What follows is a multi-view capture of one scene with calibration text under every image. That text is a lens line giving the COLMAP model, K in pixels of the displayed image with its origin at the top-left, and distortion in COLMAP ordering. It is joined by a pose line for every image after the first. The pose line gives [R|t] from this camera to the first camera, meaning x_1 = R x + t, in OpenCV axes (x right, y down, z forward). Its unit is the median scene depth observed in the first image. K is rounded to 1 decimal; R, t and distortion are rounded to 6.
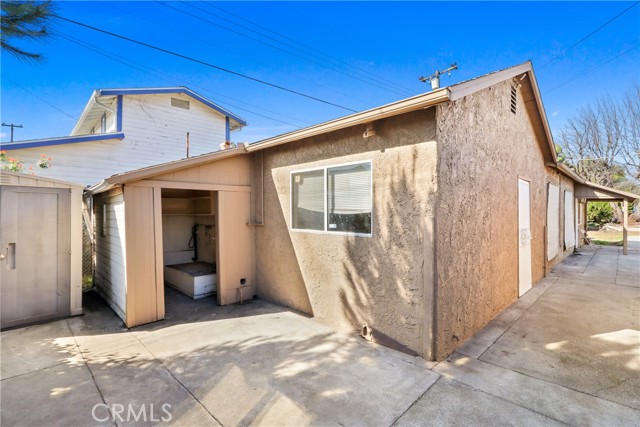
lens RADIAL K [[298.7, 0, 326.1], [0, 298.7, 213.2], [0, 0, 1]] dist [-0.011528, 0.000948]
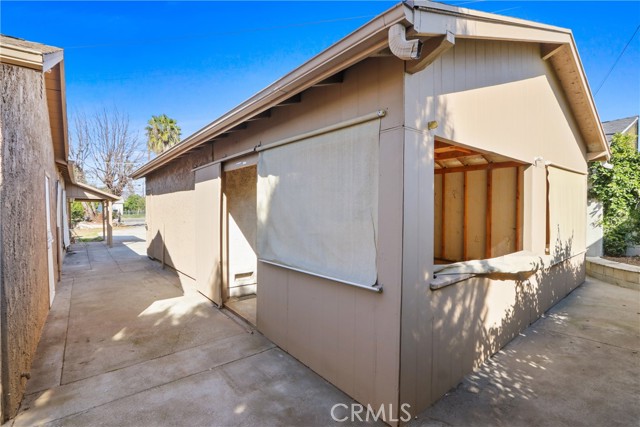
lens RADIAL K [[298.7, 0, 326.1], [0, 298.7, 213.2], [0, 0, 1]] dist [-0.011528, 0.000948]
pose [[0.104245, -0.017472, 0.994398, -0.231397], [0.015312, 0.999755, 0.015961, -0.002363], [-0.994434, 0.013563, 0.104487, 0.144455]]
